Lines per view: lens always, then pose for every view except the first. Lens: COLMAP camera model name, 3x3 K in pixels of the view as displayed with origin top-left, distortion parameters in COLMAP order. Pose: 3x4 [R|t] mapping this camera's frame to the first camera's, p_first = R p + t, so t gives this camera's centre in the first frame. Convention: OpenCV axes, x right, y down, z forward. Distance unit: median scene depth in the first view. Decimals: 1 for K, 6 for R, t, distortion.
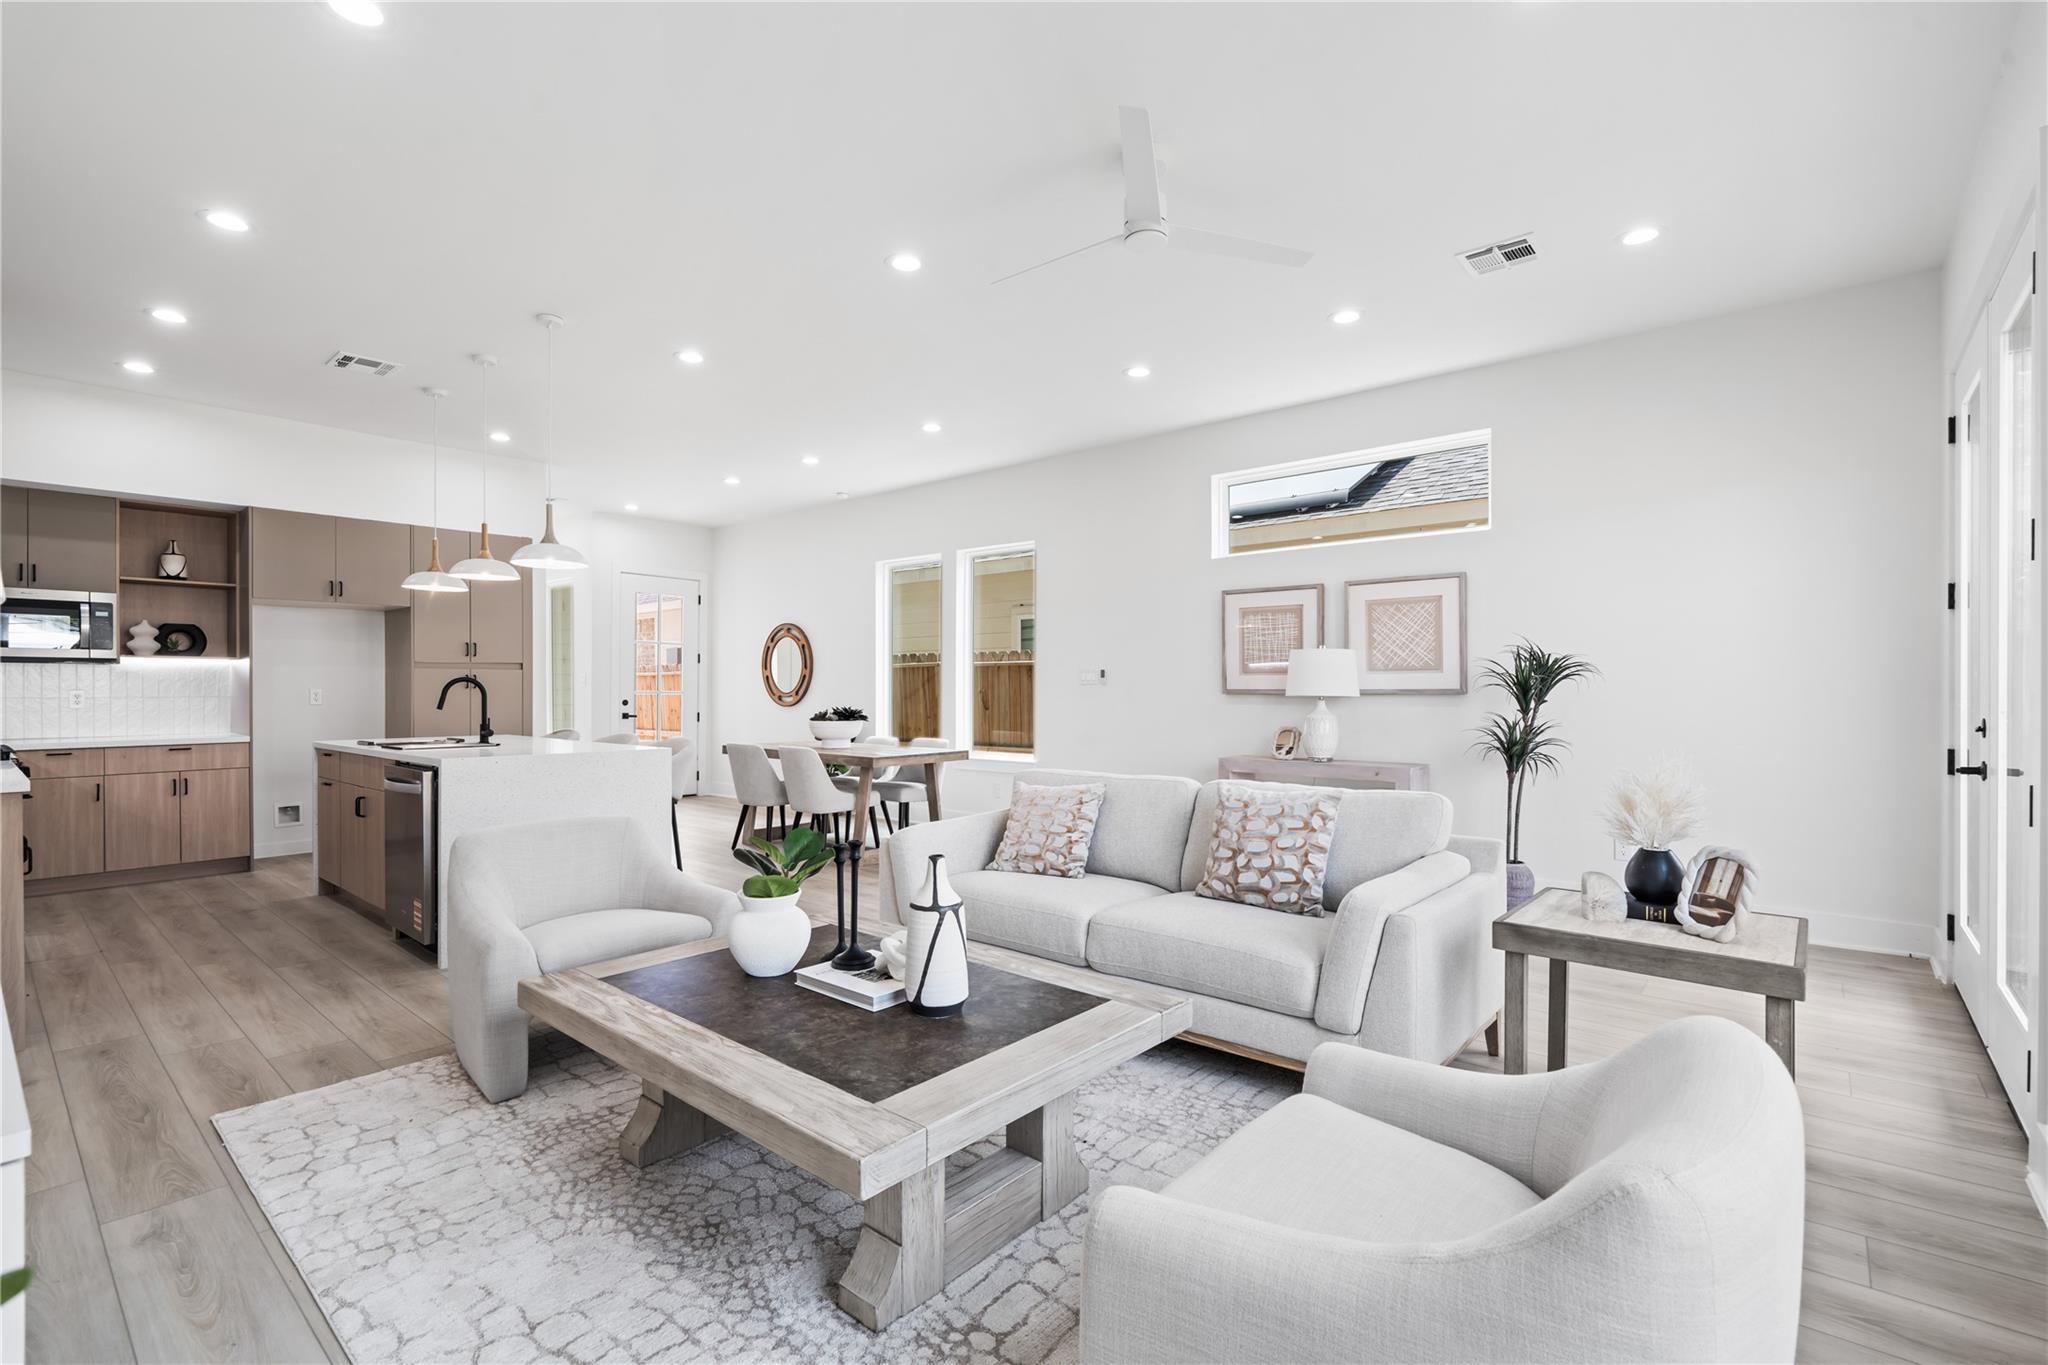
lens RADIAL K [[921.3, 0, 1023.4], [0, 921.3, 697.4], [0, 0, 1]] dist [-0.007059, 0.001425]
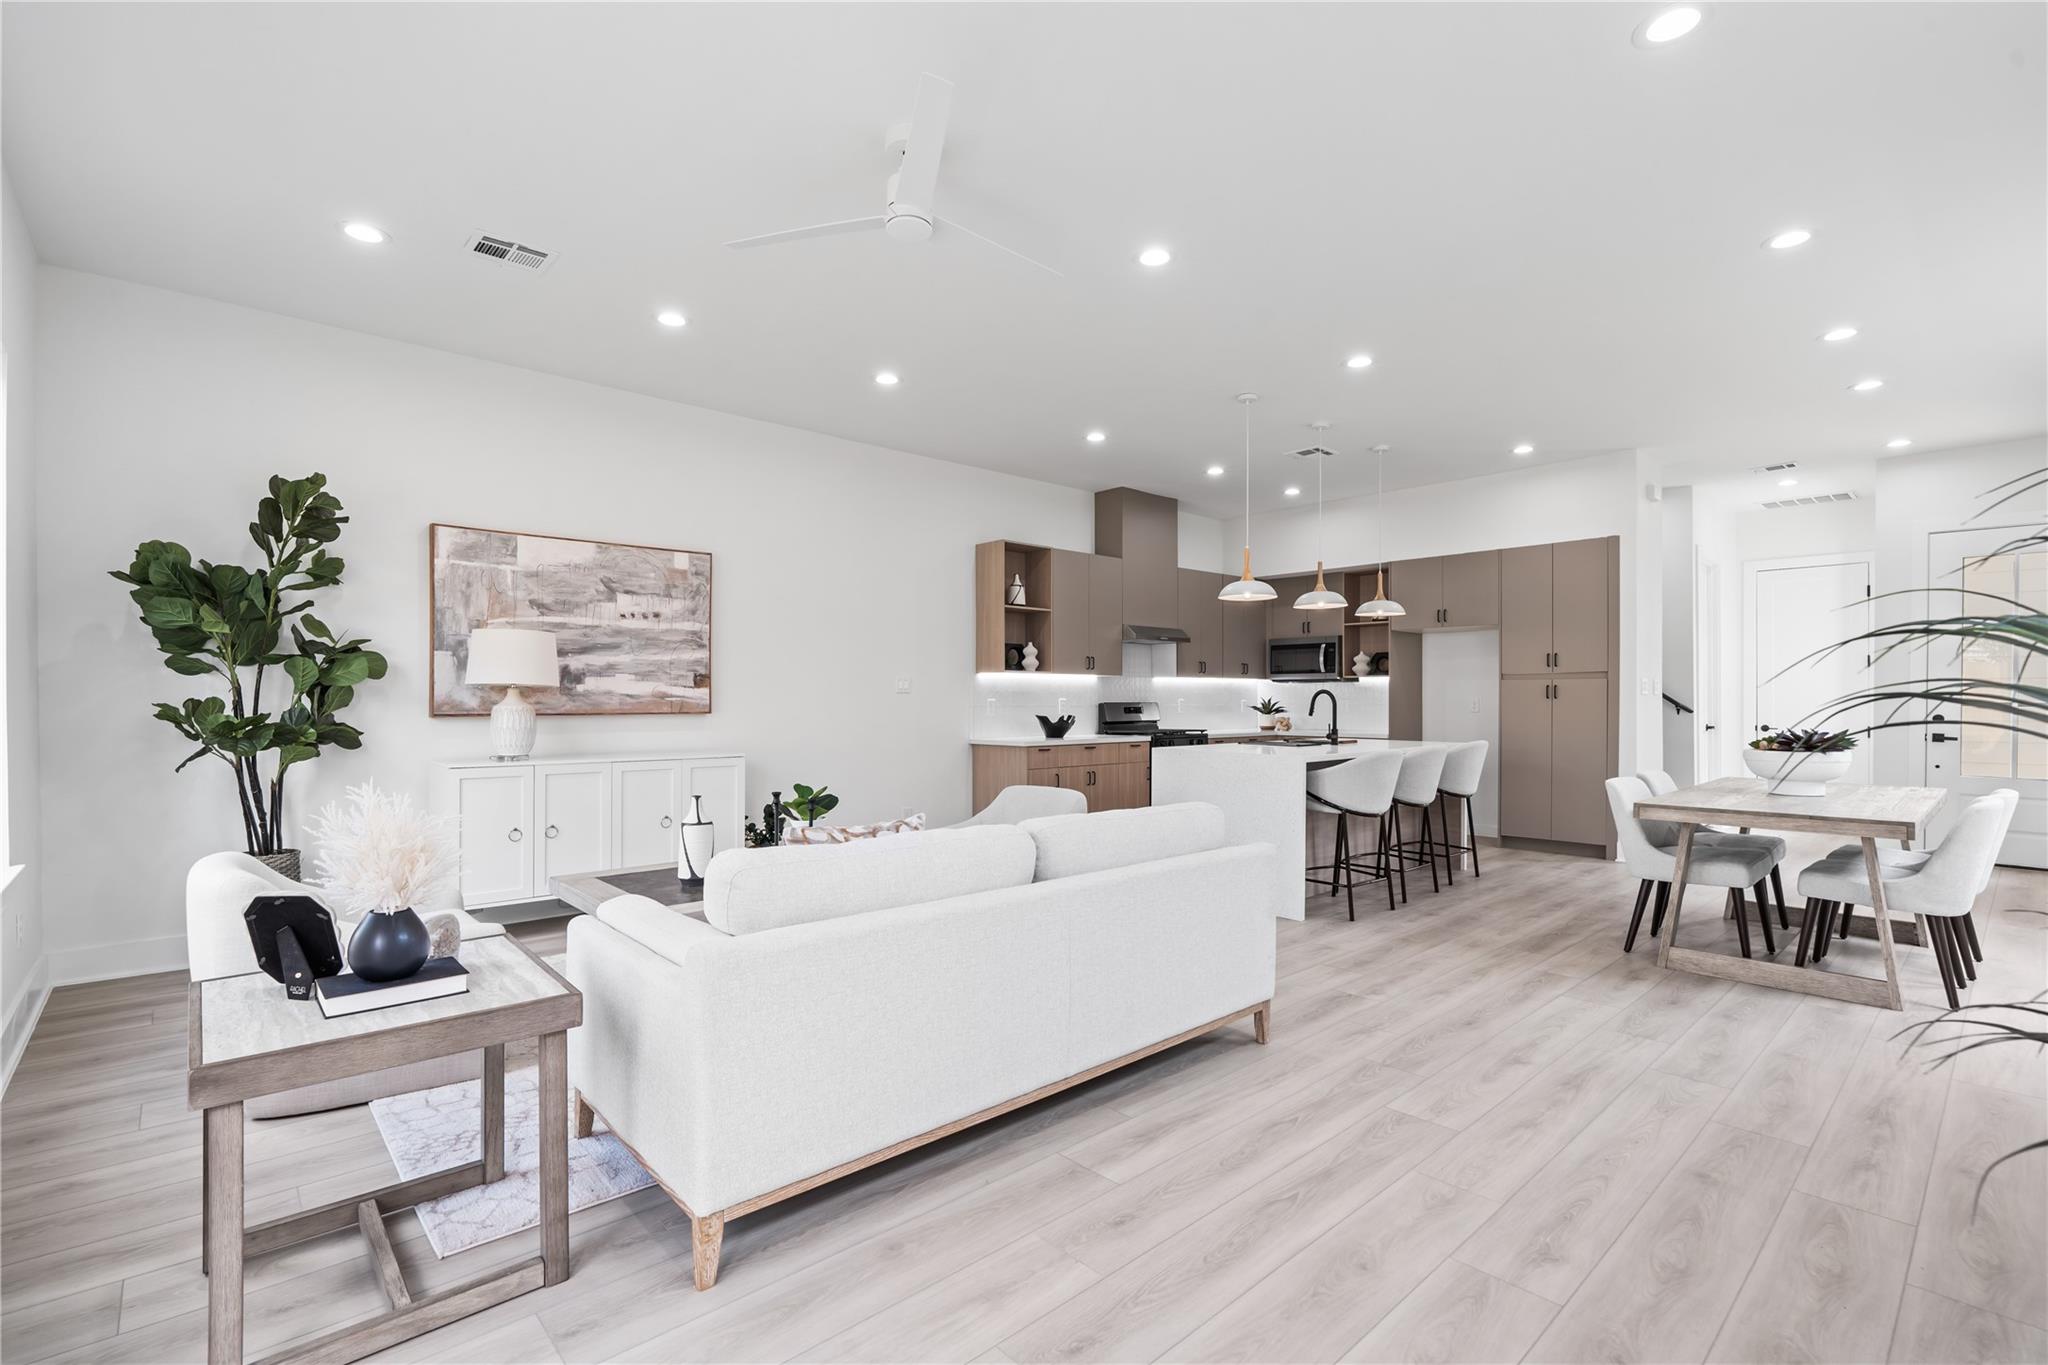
lens RADIAL K [[921.3, 0, 1028.4], [0, 921.3, 700.5], [0, 0, 1]] dist [-0.007059, 0.001425]
pose [[-0.122017, 0.003178, -0.992523, 0.549904], [-0.008962, 0.999951, 0.004303, -0.007975], [0.992488, 0.009420, -0.121983, 0.642950]]
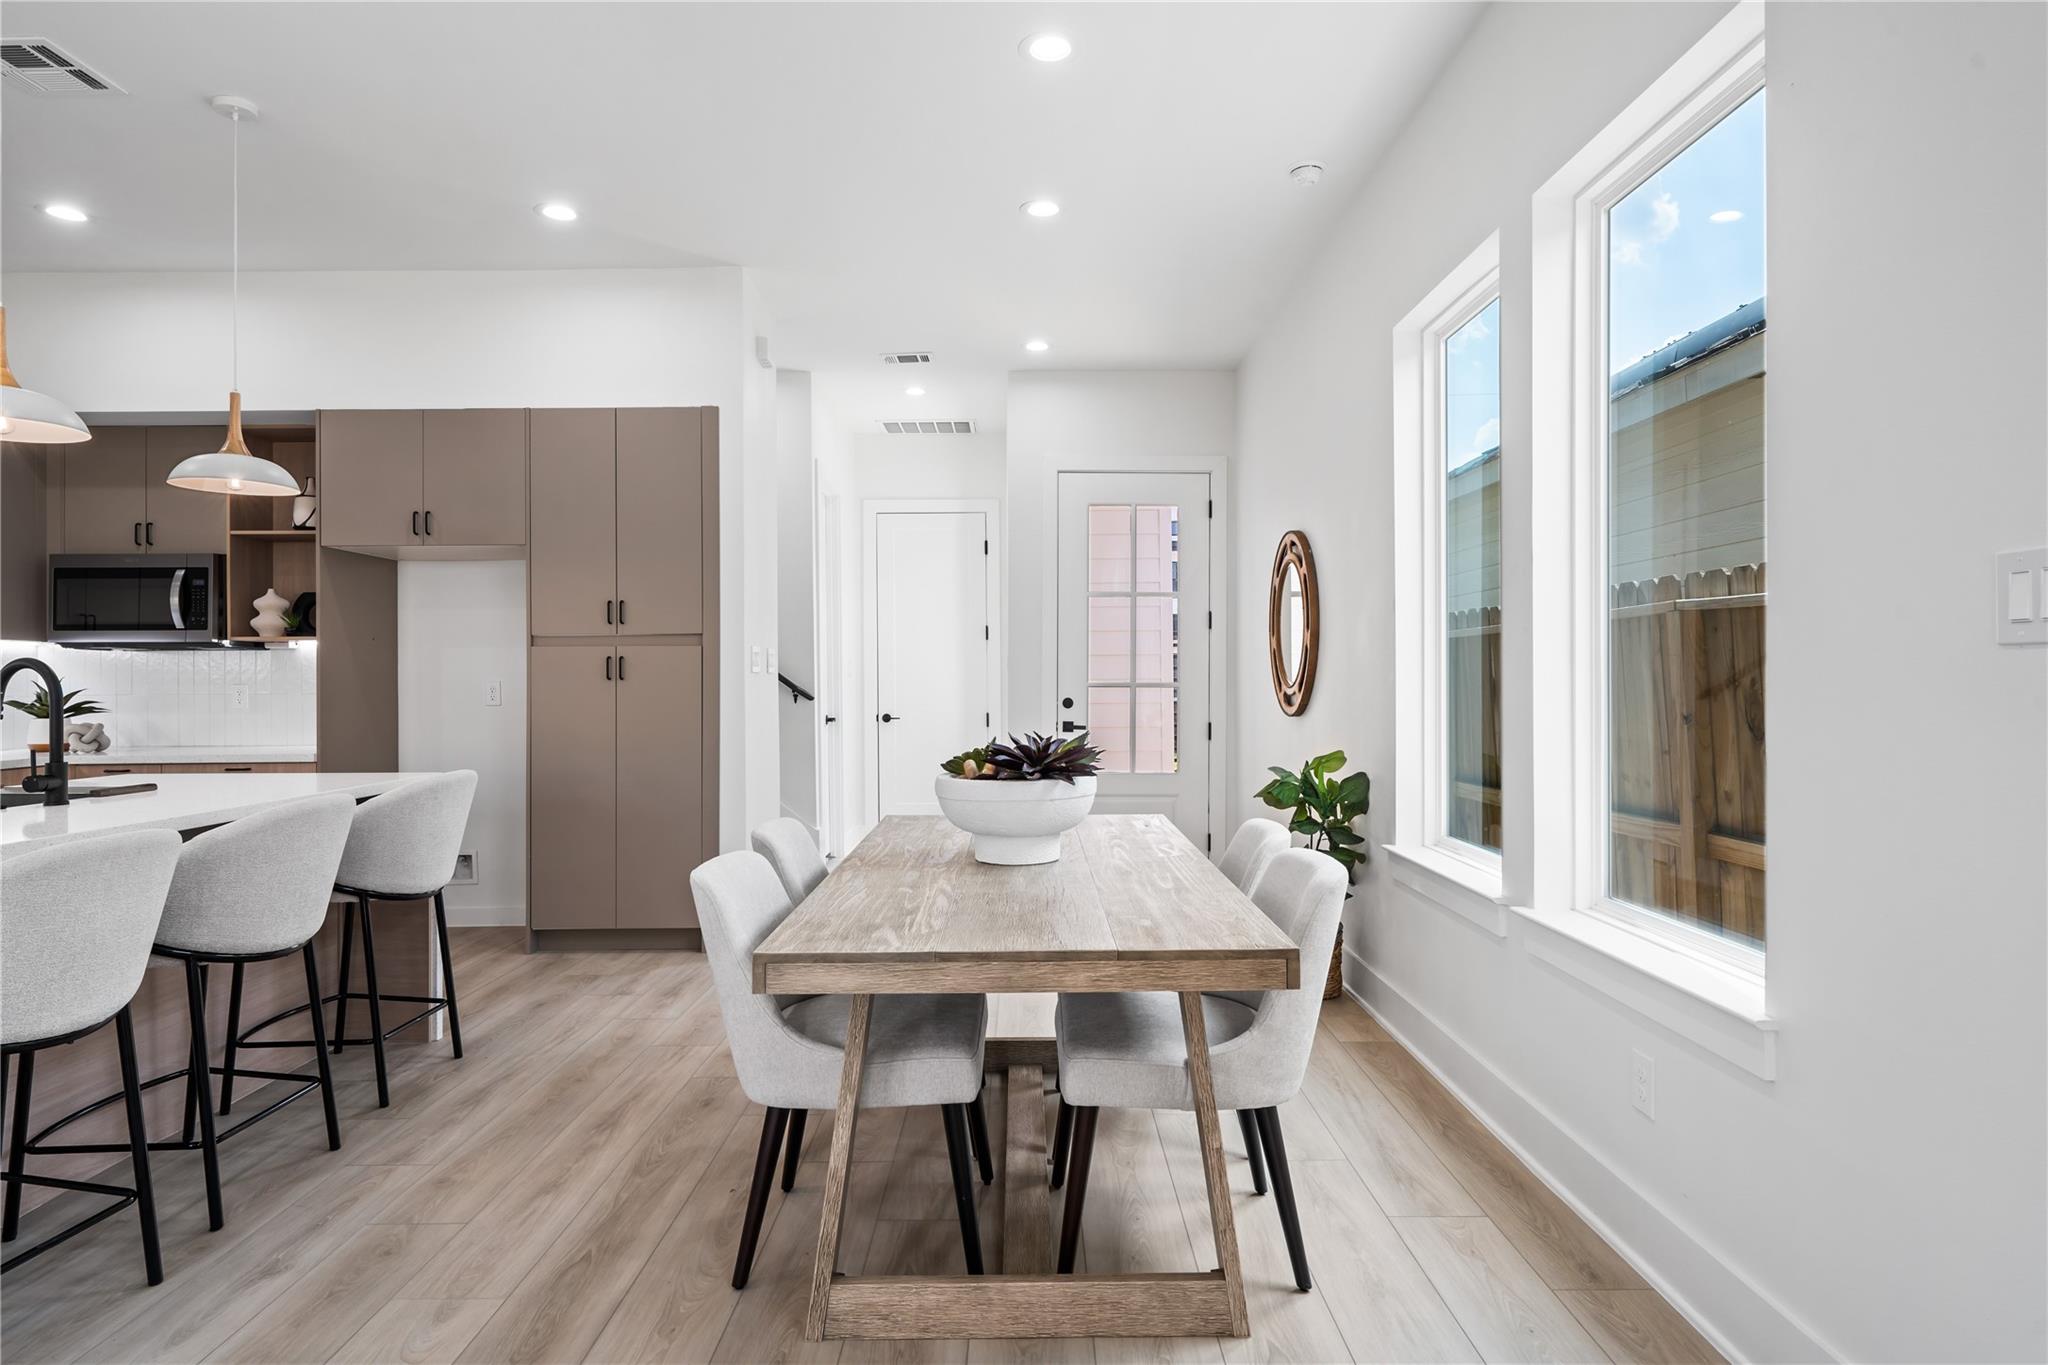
lens RADIAL K [[1131.1, 0, 1032.0], [0, 1131.1, 673.4], [0, 0, 1]] dist [-0.007393, 0.002398]
pose [[0.657351, -0.007553, -0.753547, 0.117639], [-0.000894, 0.999941, -0.010802, -0.007764], [0.753584, 0.007775, 0.657305, 0.852531]]
